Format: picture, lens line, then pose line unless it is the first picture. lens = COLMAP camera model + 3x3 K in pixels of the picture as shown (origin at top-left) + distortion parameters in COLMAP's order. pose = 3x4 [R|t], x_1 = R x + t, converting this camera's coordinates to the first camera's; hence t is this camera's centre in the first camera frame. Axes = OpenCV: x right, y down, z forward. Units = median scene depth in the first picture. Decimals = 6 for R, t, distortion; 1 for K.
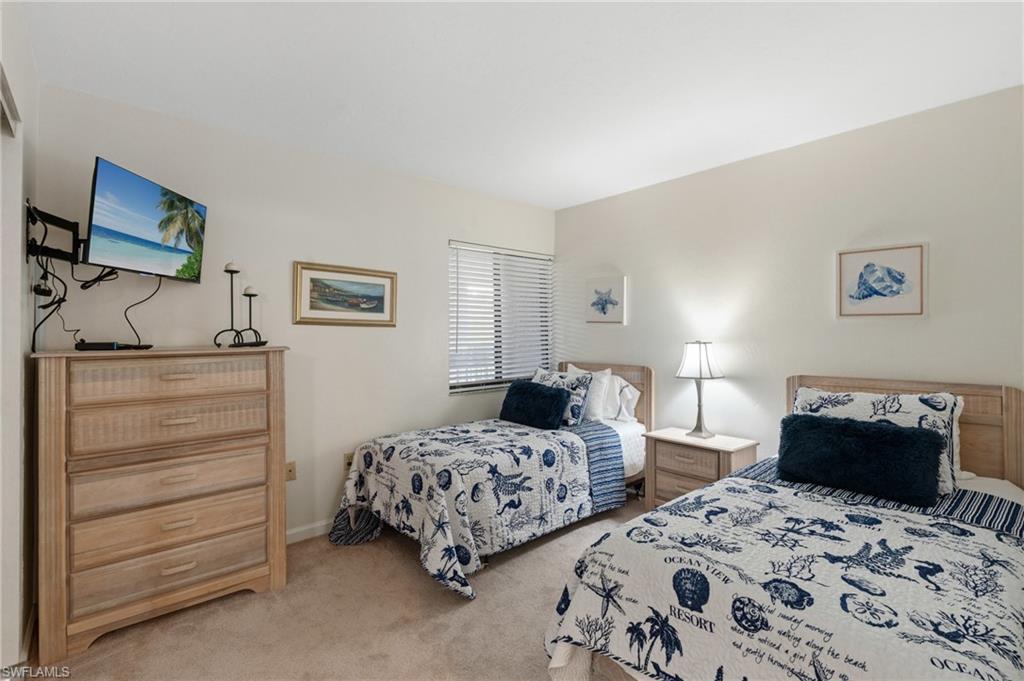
lens RADIAL K [[491.1, 0, 512.8], [0, 491.1, 335.2], [0, 0, 1]] dist [0.004486, 0.000627]
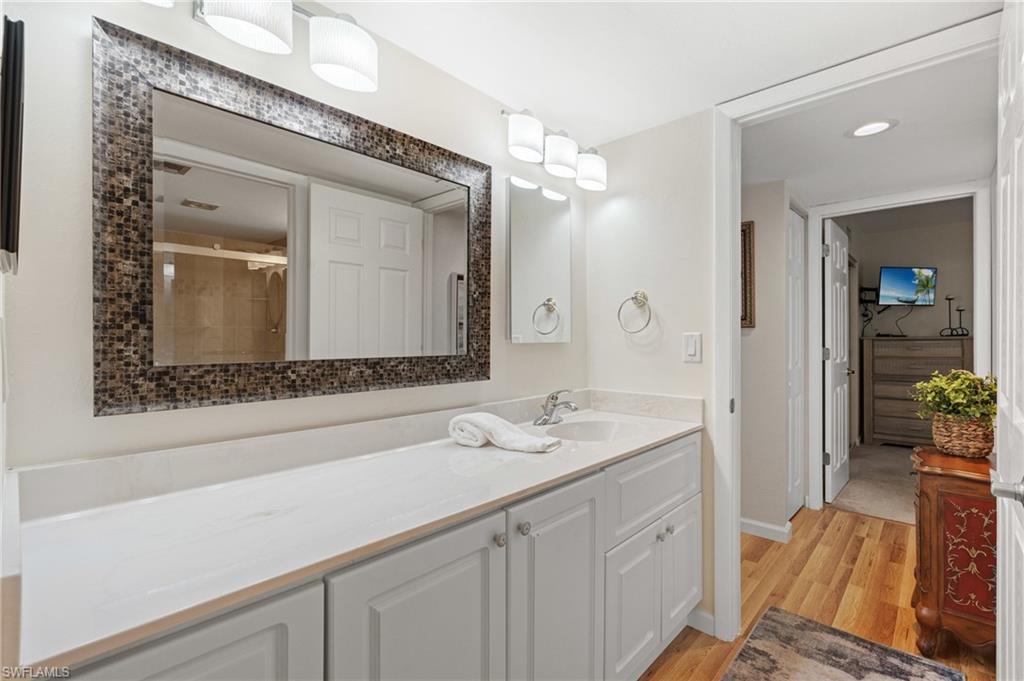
lens RADIAL K [[460.7, 0, 513.2], [0, 460.7, 331.8], [0, 0, 1]] dist [-0.006758, 0.000780]
pose [[0.106409, 0.001009, -0.994322, 1.428130], [0.007736, 0.999968, 0.001843, -0.016704], [0.994292, -0.007889, 0.106398, -1.267373]]
